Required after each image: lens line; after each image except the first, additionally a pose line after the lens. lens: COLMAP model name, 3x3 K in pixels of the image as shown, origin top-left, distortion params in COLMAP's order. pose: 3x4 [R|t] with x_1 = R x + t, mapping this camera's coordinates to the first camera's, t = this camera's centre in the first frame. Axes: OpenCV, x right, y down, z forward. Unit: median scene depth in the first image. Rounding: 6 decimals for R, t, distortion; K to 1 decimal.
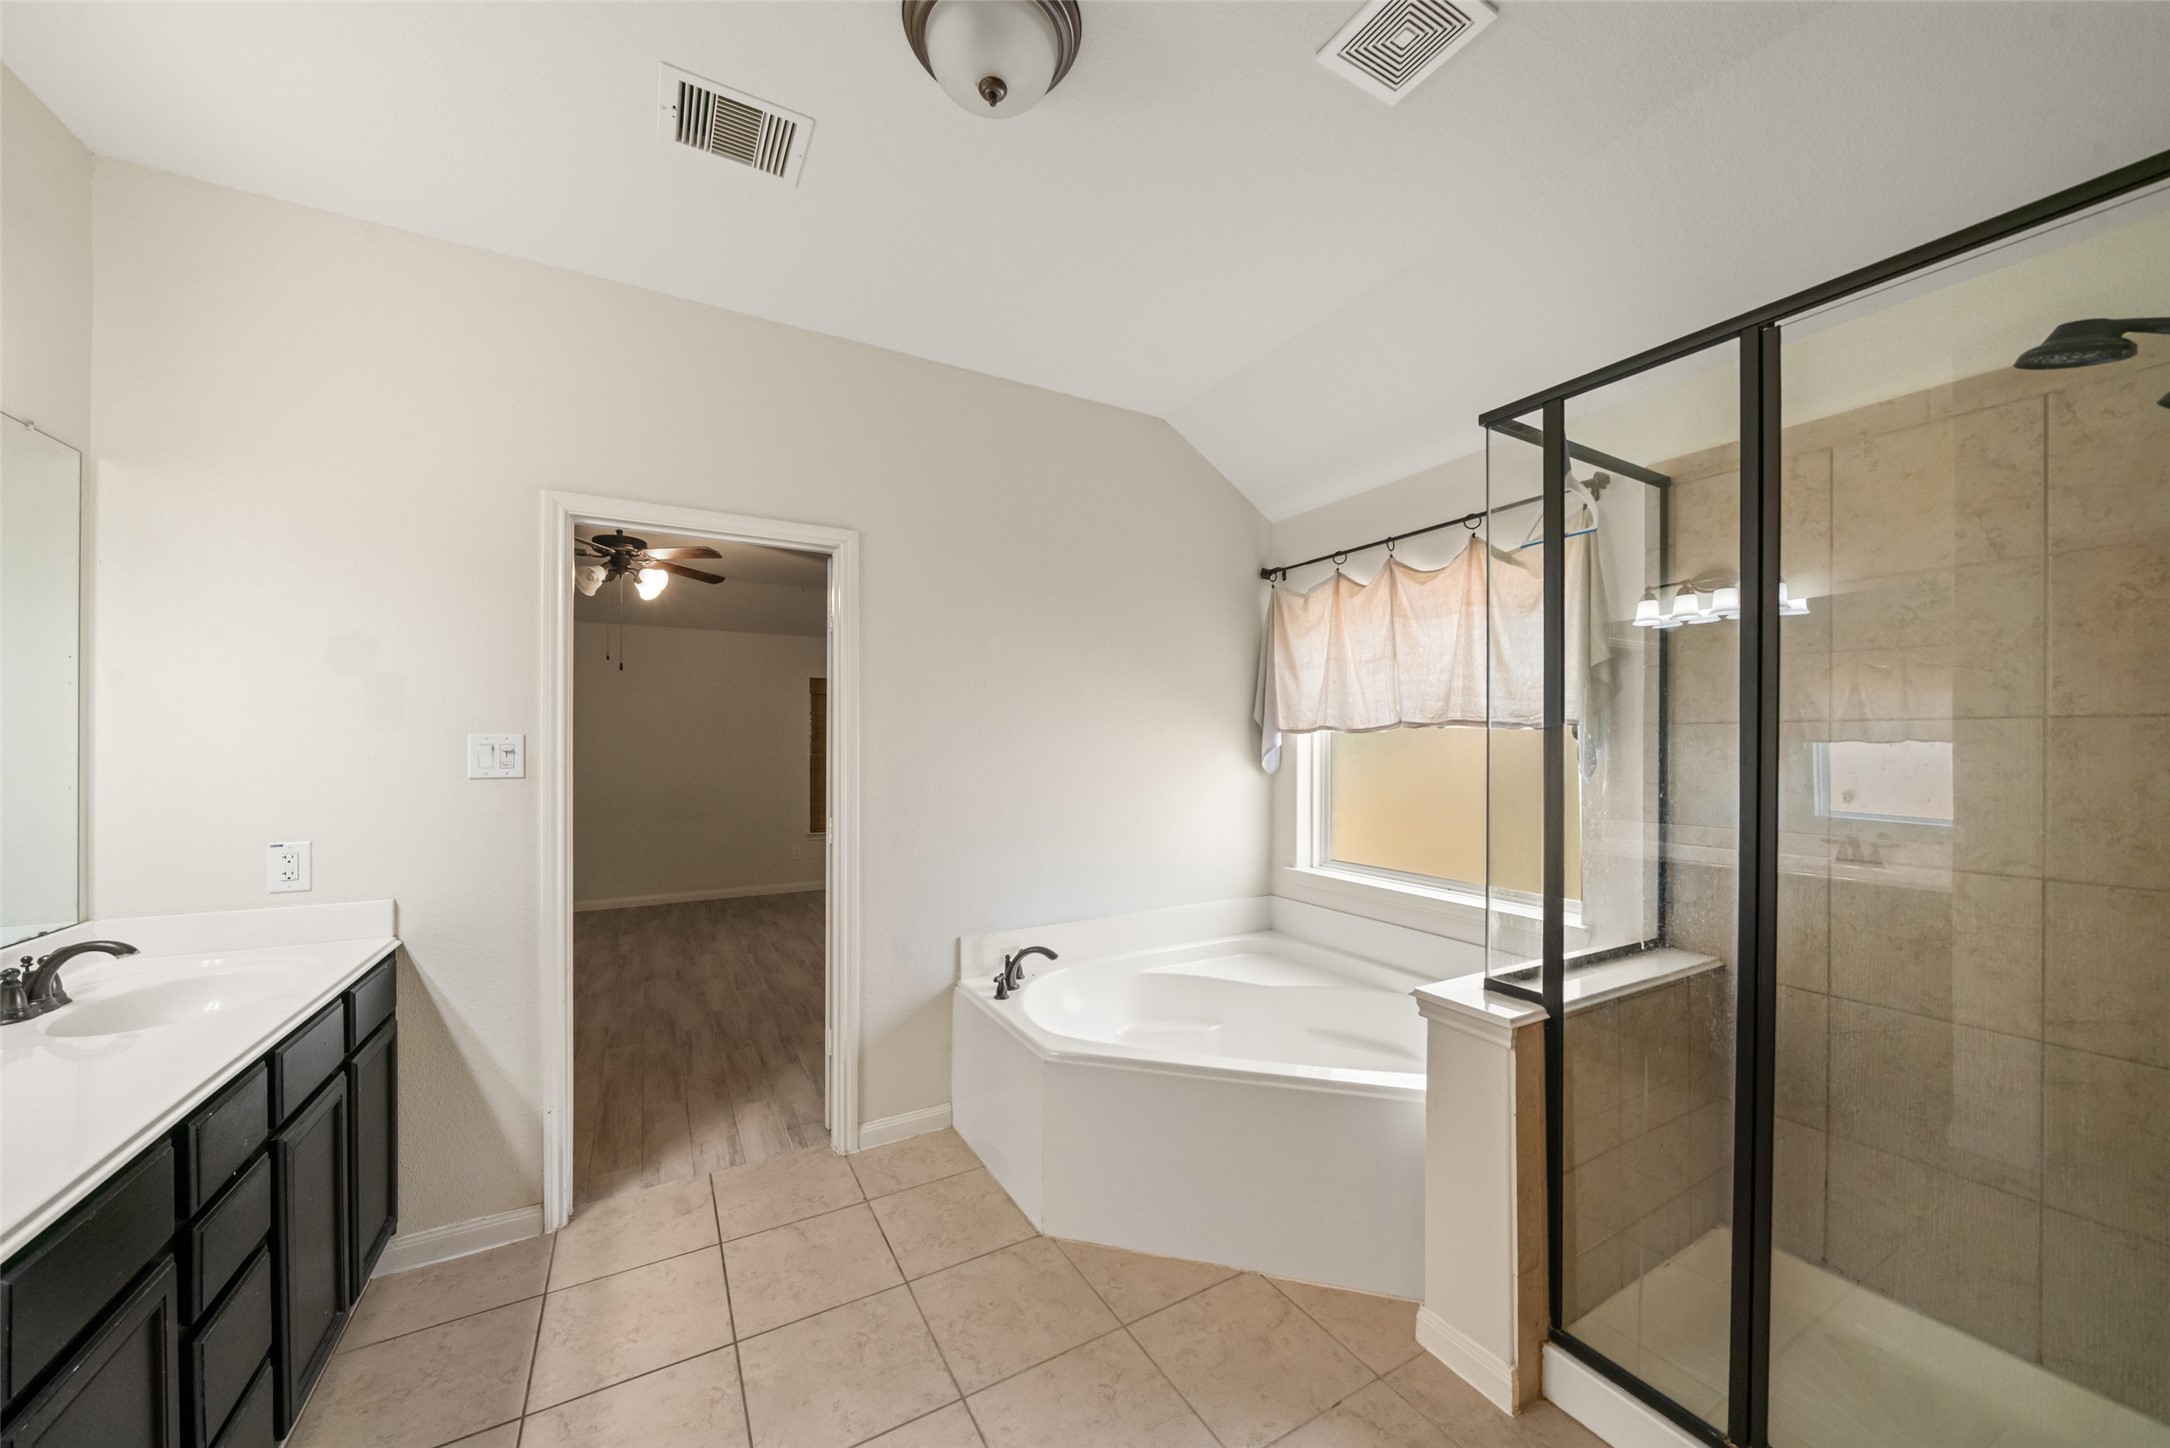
lens RADIAL K [[746.9, 0, 1082.9], [0, 746.9, 744.5], [0, 0, 1]] dist [-0.003670, 0.000069]
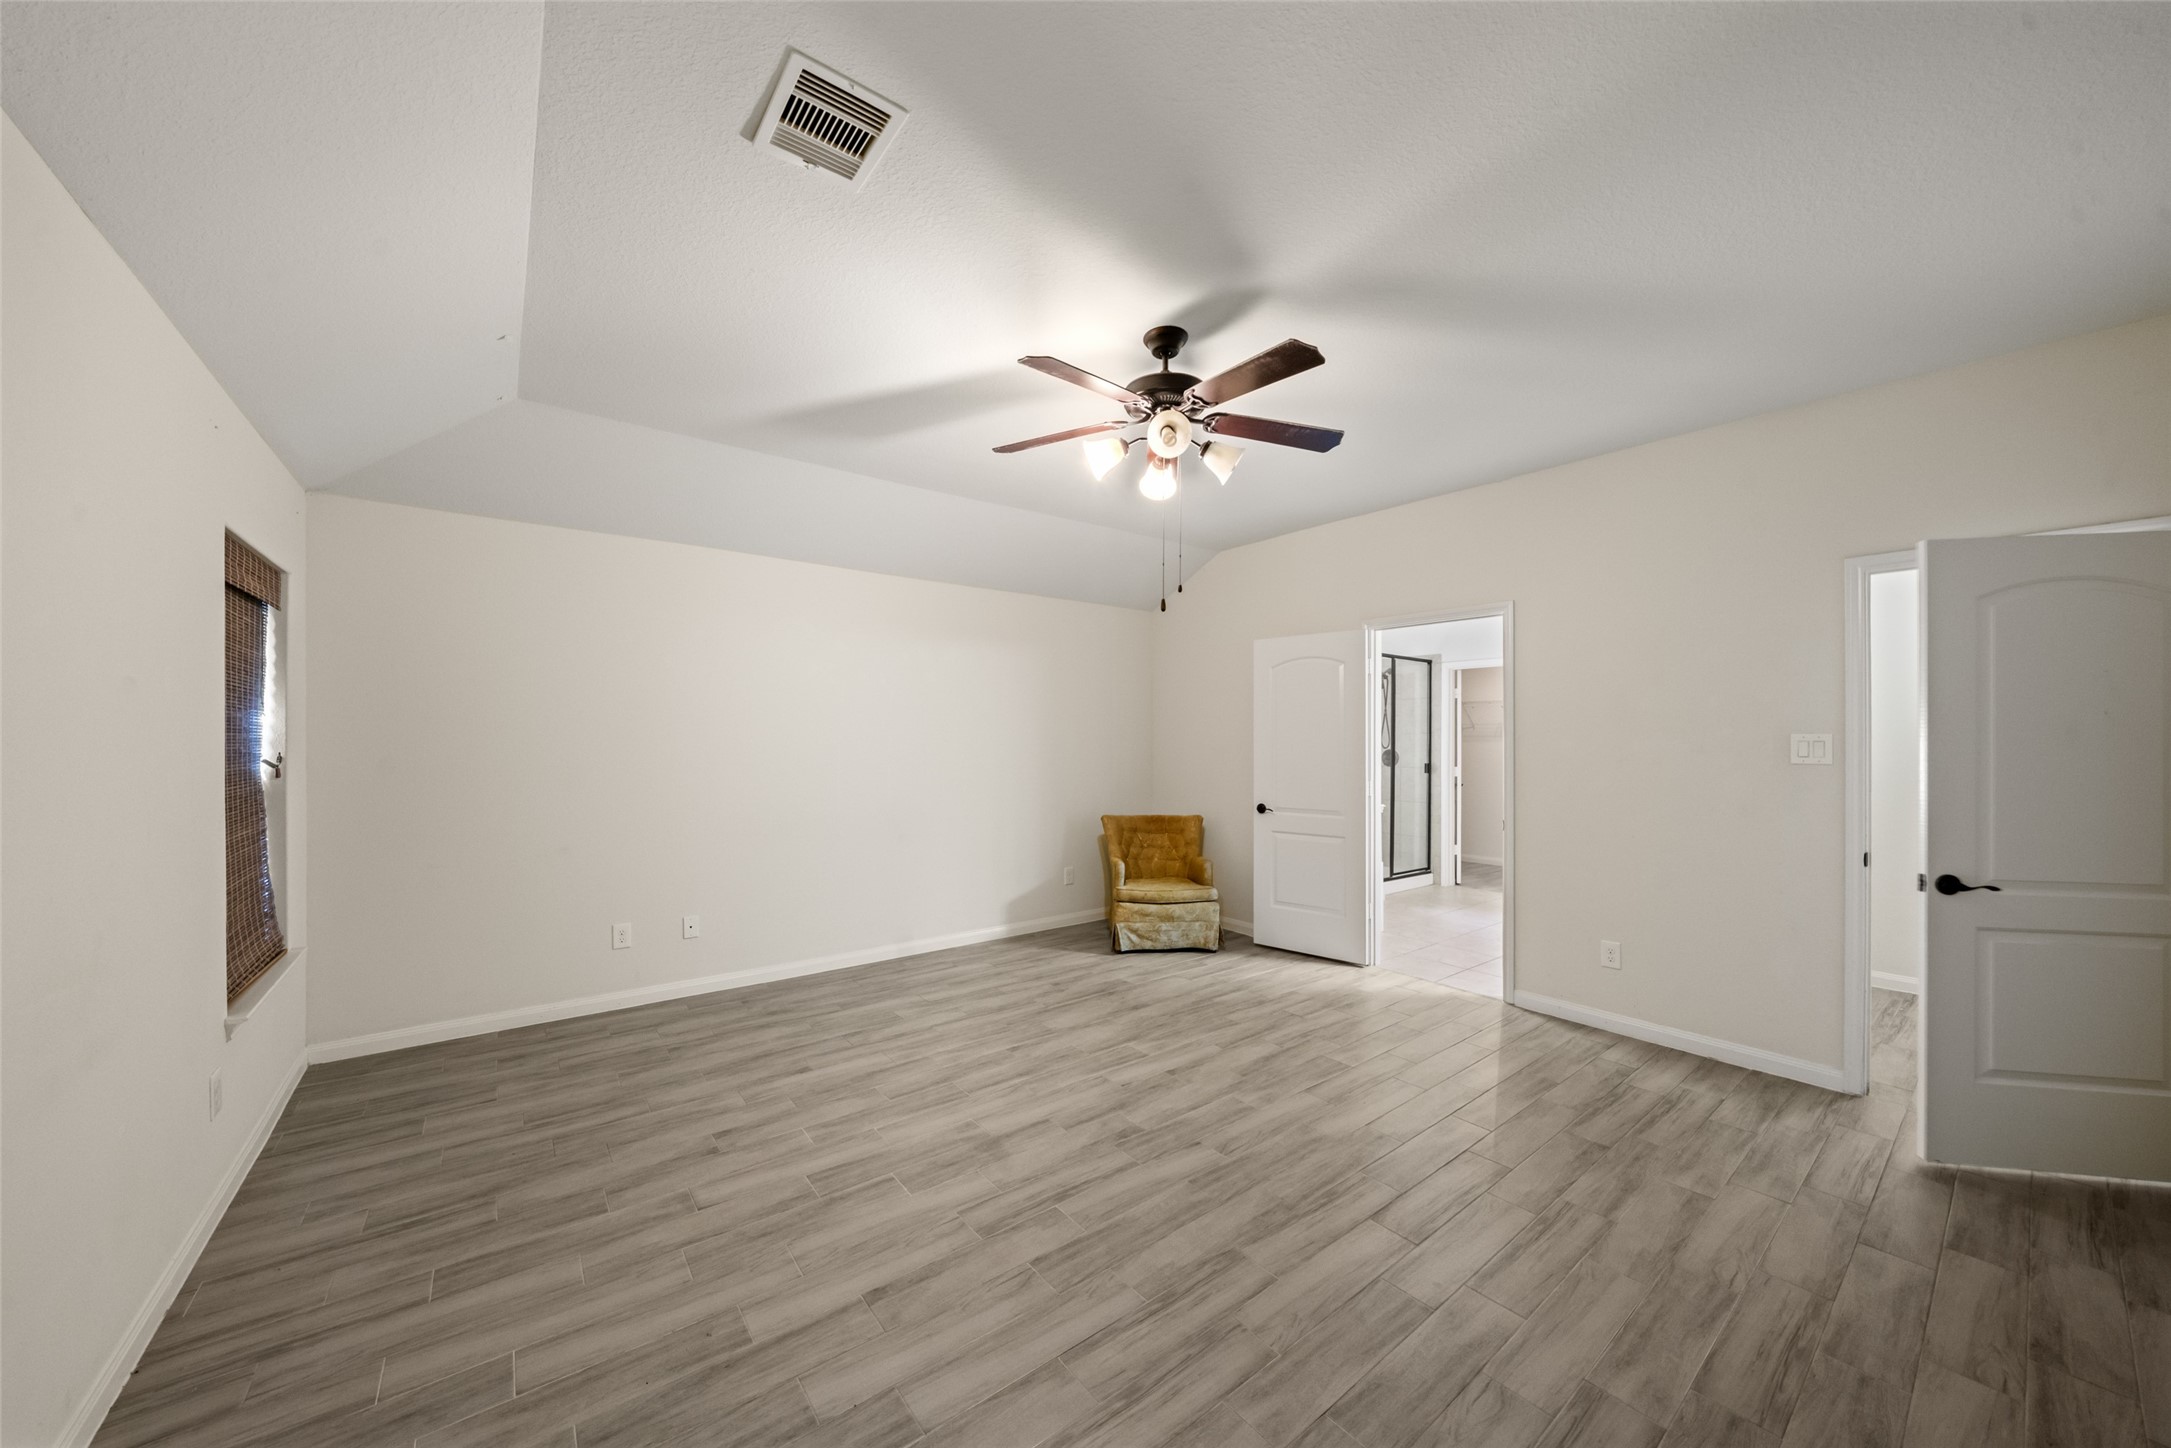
lens RADIAL K [[747.3, 0, 1083.4], [0, 747.3, 744.6], [0, 0, 1]] dist [-0.003670, 0.000069]
pose [[-0.125379, -0.007362, 0.992082, -1.206469], [-0.002228, 0.999972, 0.007139, 0.003052], [-0.992106, -0.001315, -0.125391, 1.152811]]
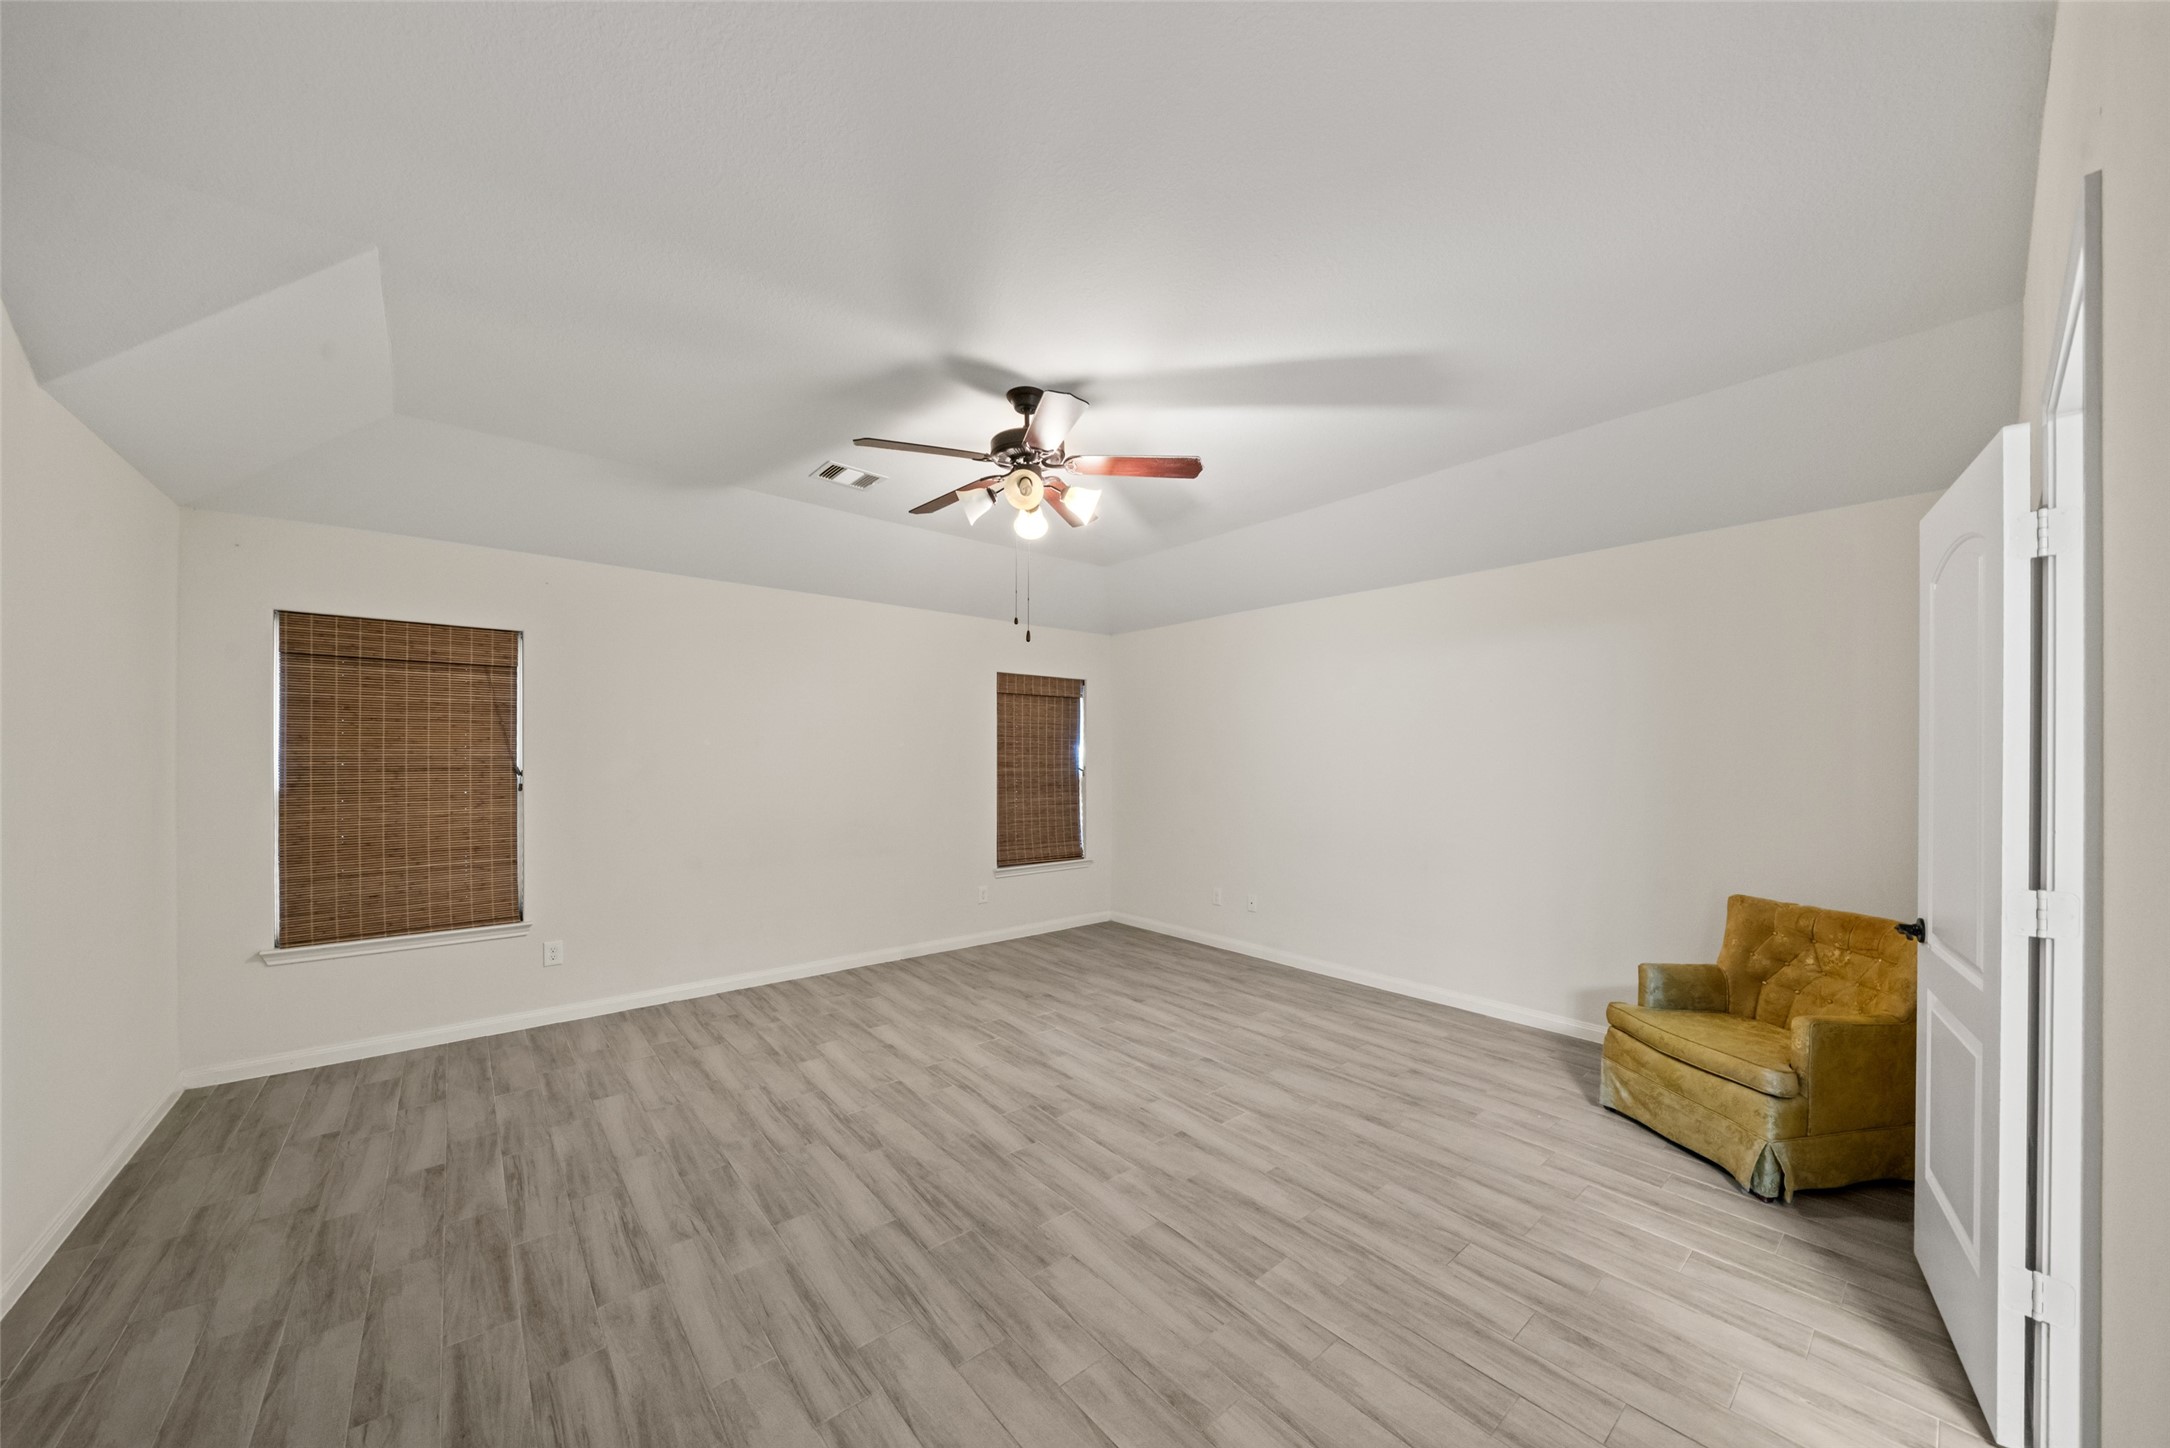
lens RADIAL K [[746.9, 0, 1082.9], [0, 746.9, 744.5], [0, 0, 1]] dist [-0.003670, 0.000069]
pose [[0.985194, 0.007989, 0.171255, -0.695337], [-0.004814, 0.999809, -0.018944, 0.005061], [-0.171374, 0.017839, 0.985045, 0.356089]]
